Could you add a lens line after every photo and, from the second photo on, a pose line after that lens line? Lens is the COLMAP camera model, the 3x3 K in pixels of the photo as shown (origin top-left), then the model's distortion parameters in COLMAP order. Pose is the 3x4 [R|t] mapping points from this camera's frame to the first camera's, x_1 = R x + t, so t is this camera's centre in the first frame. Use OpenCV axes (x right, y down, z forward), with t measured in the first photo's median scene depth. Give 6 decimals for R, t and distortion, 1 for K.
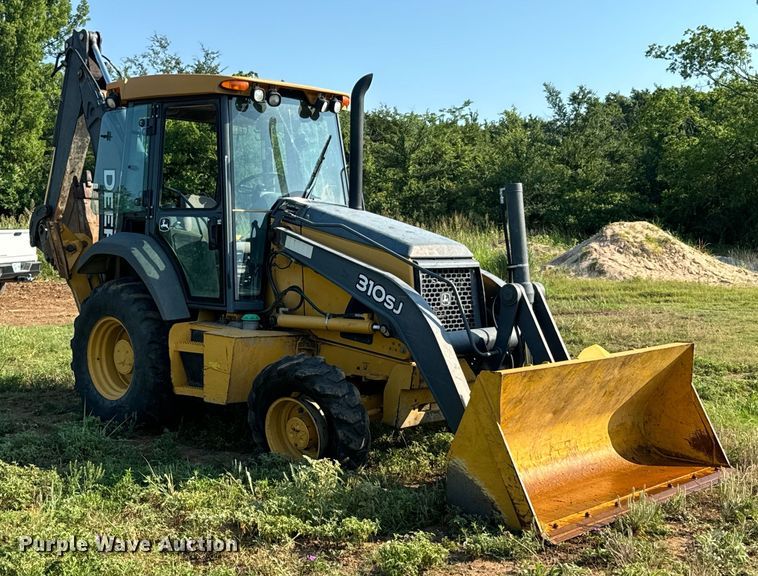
lens RADIAL K [[1088.1, 0, 408.8], [0, 1088.1, 286.3], [0, 0, 1]] dist [0.062807, 0.044875]
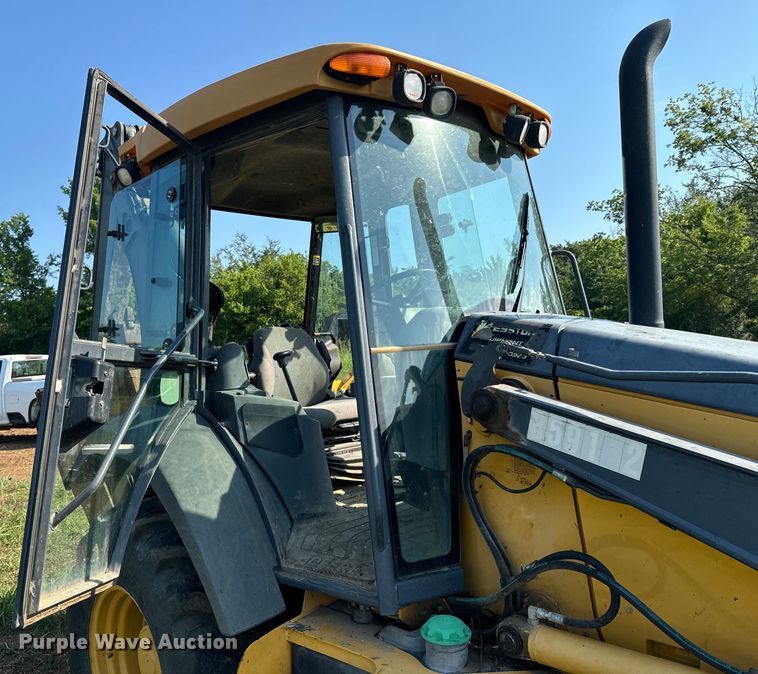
lens RADIAL K [[615.2, 0, 376.1], [0, 615.2, 311.7], [0, 0, 1]] dist [0.004334, 0.005042]
pose [[0.997161, -0.073839, -0.014751, -0.154140], [0.071834, 0.991590, -0.107649, -0.058219], [0.022576, 0.106283, 0.994080, 0.754110]]
